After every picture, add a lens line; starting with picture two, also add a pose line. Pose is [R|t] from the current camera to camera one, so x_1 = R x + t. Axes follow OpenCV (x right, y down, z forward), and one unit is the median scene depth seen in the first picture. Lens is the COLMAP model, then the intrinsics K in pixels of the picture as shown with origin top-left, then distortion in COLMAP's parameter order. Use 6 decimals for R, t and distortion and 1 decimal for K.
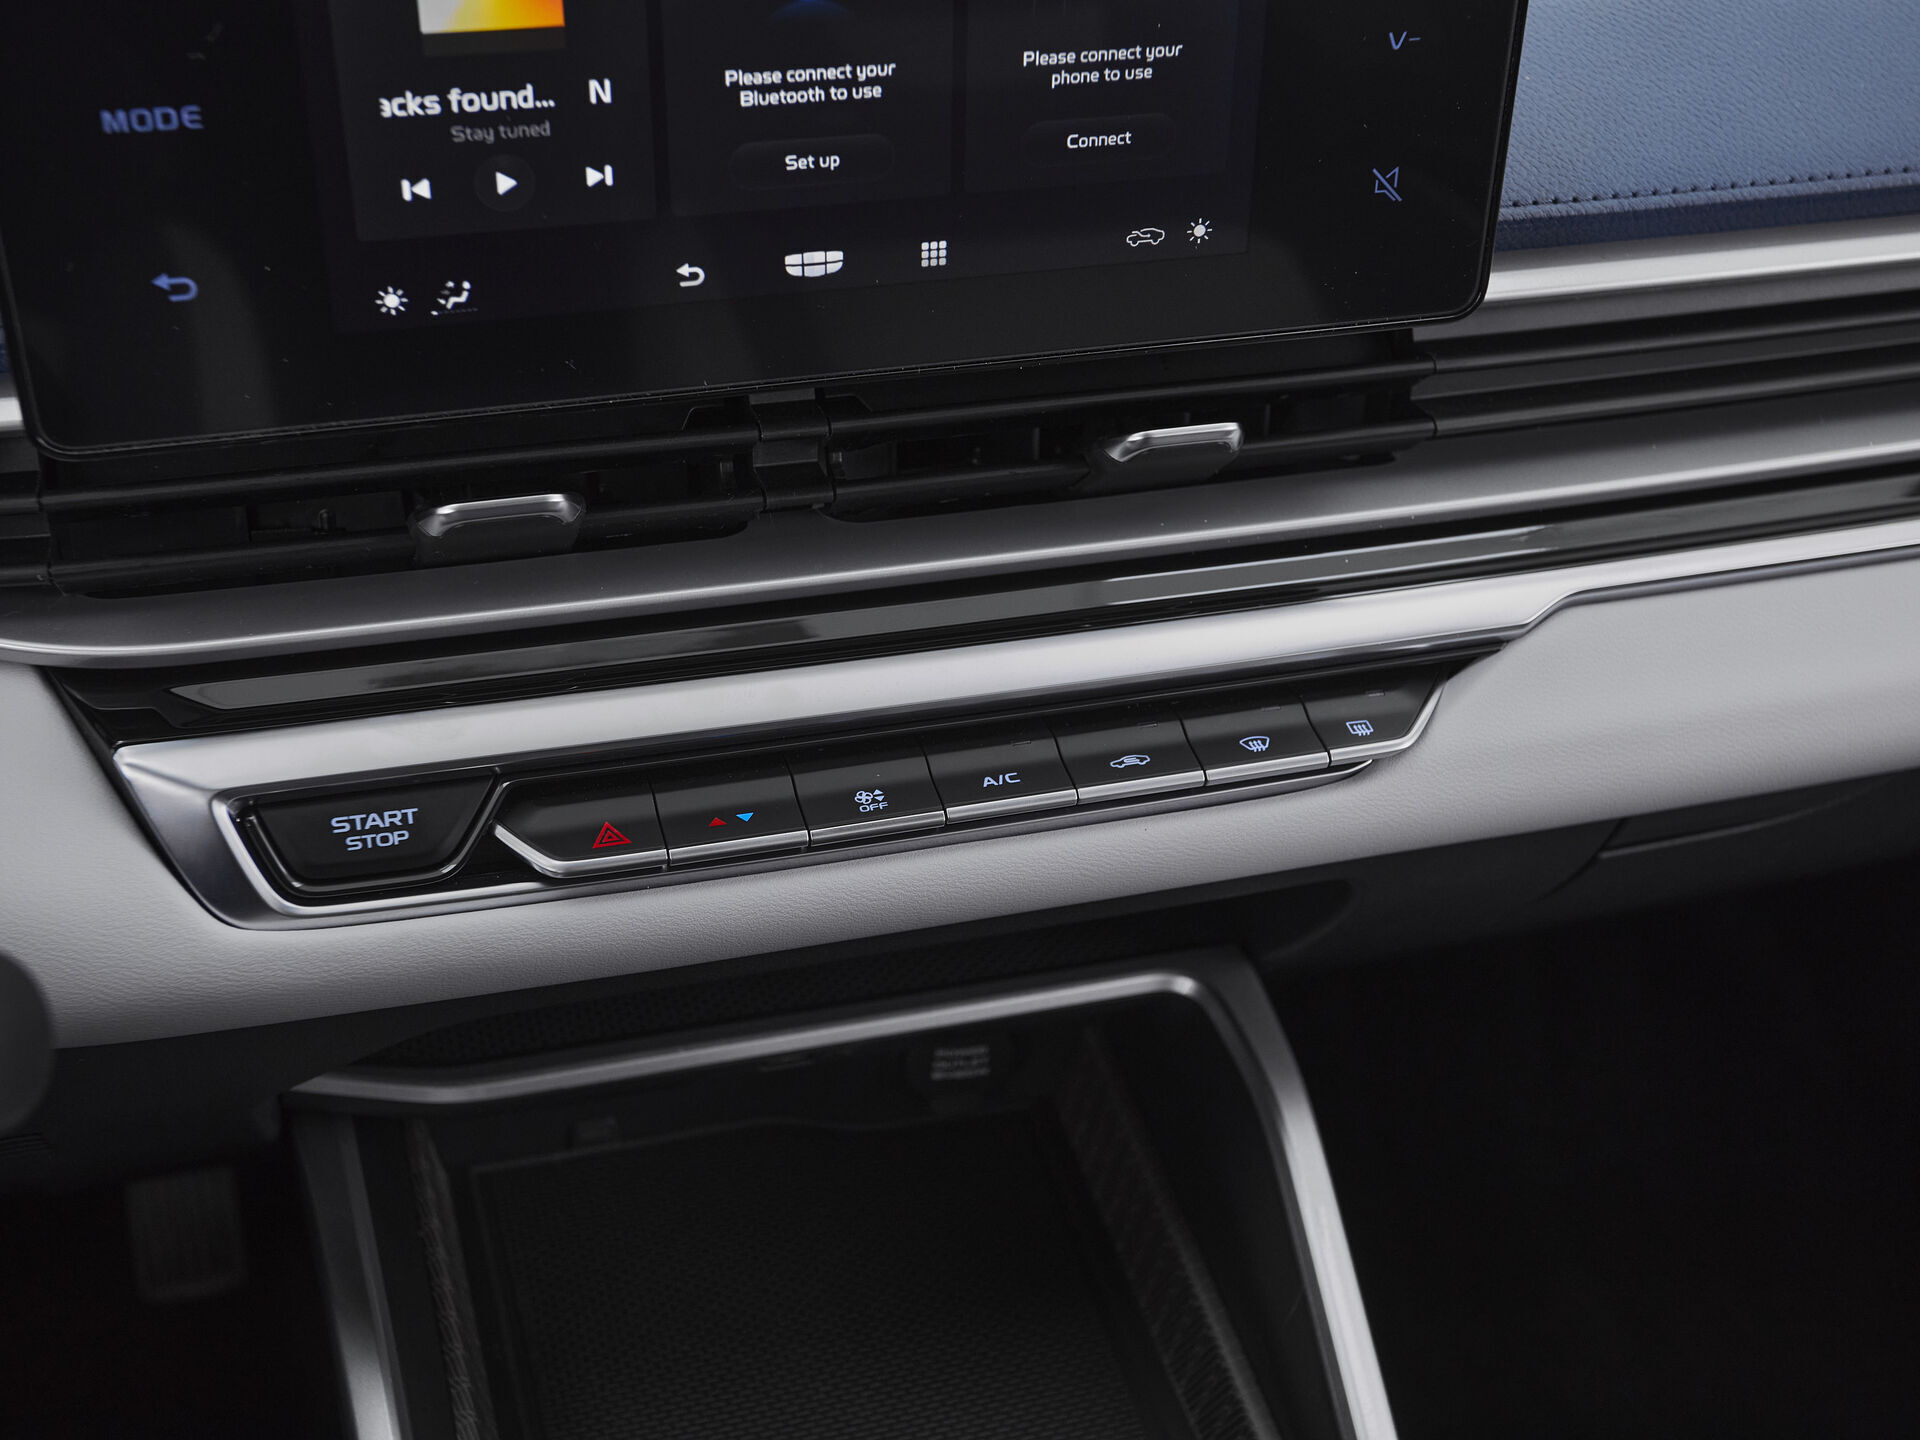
lens RADIAL K [[2330.0, 0, 953.6], [0, 2330.0, 723.5], [0, 0, 1]] dist [0.030870, 0.000000]
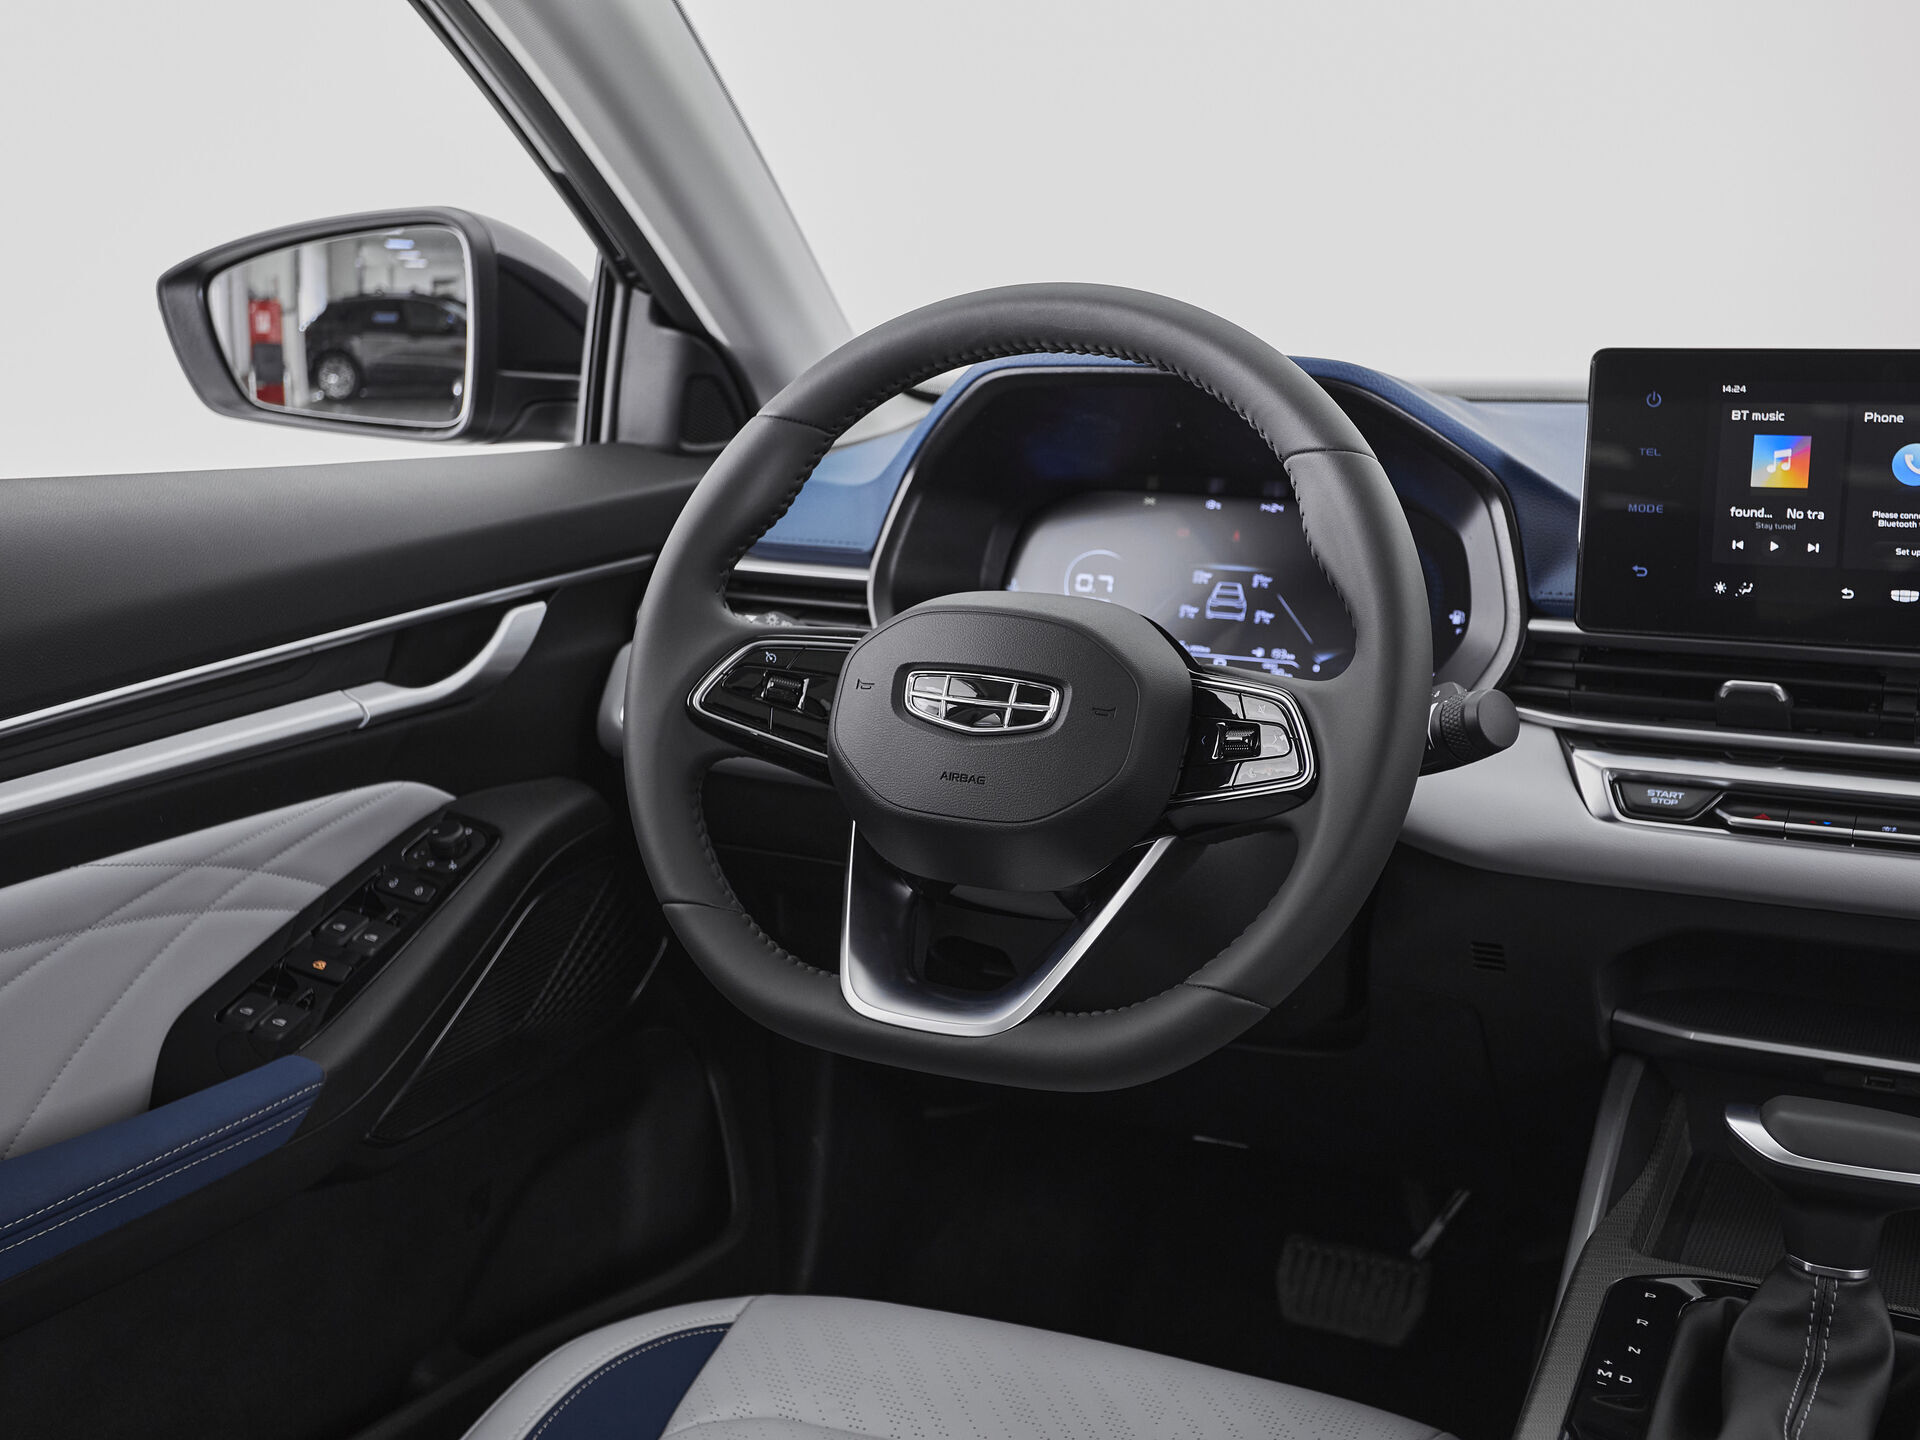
lens RADIAL K [[2330.0, 0, 942.8], [0, 2330.0, 716.1], [0, 0, 1]] dist [0.030870, 0.000000]
pose [[0.745443, 0.075116, -0.662324, 0.795328], [-0.362545, 0.879497, -0.308296, 0.995948], [0.559354, 0.469939, 0.682847, -1.110885]]
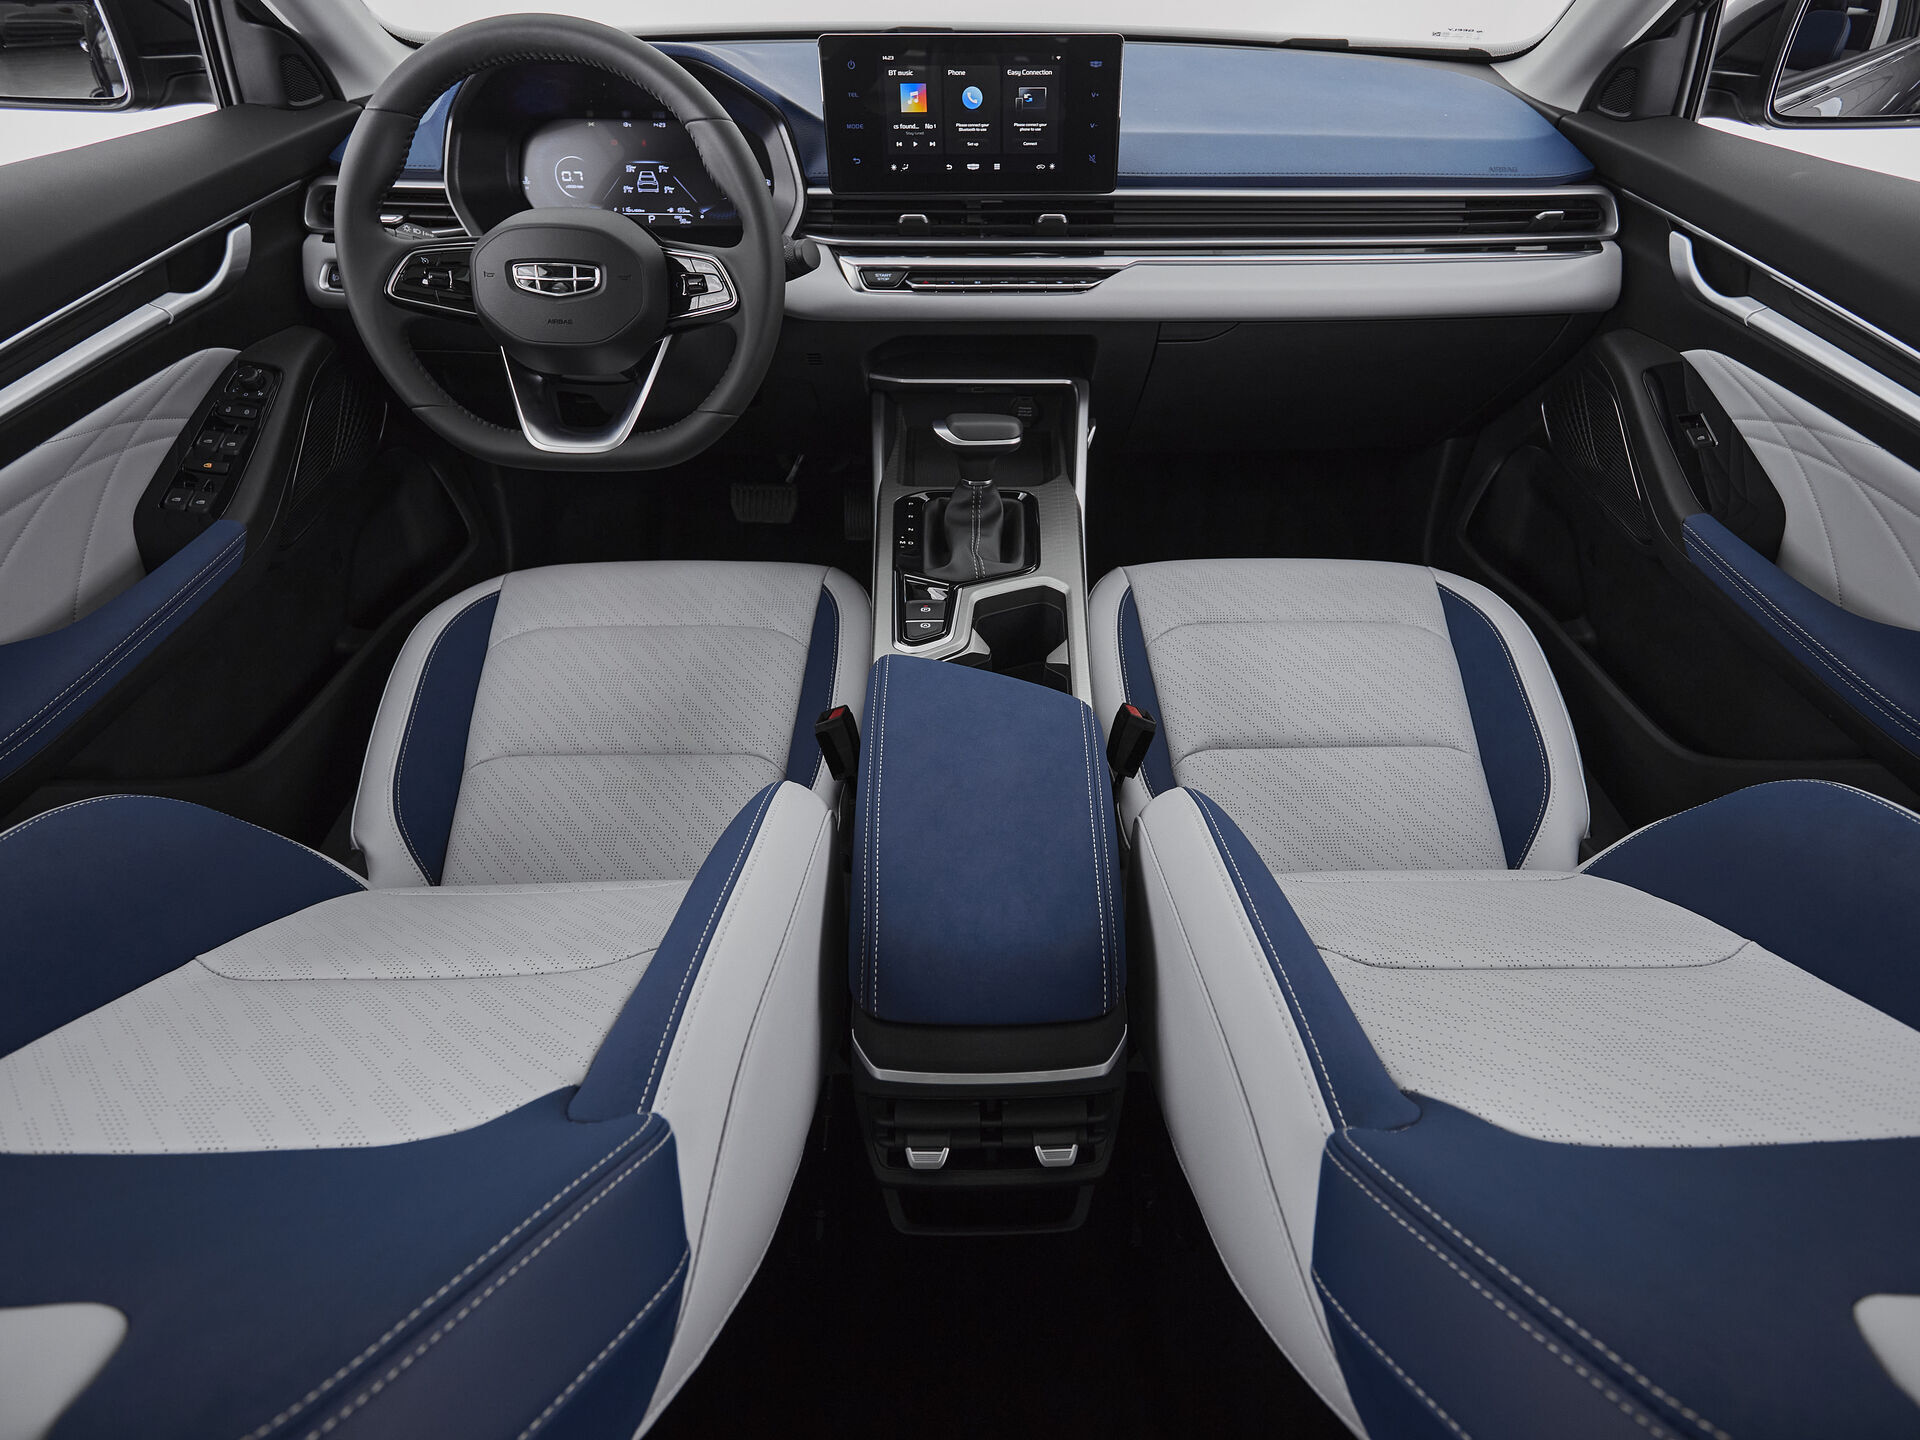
lens RADIAL K [[1049.8, 0, 996.8], [0, 1049.8, 730.2], [0, 0, 1]] dist [0.002556, -0.005257]
pose [[0.964889, 0.130544, -0.227921, 0.692772], [-0.118325, 0.990743, 0.066536, 0.891523], [0.234497, -0.037231, 0.971404, -1.321743]]
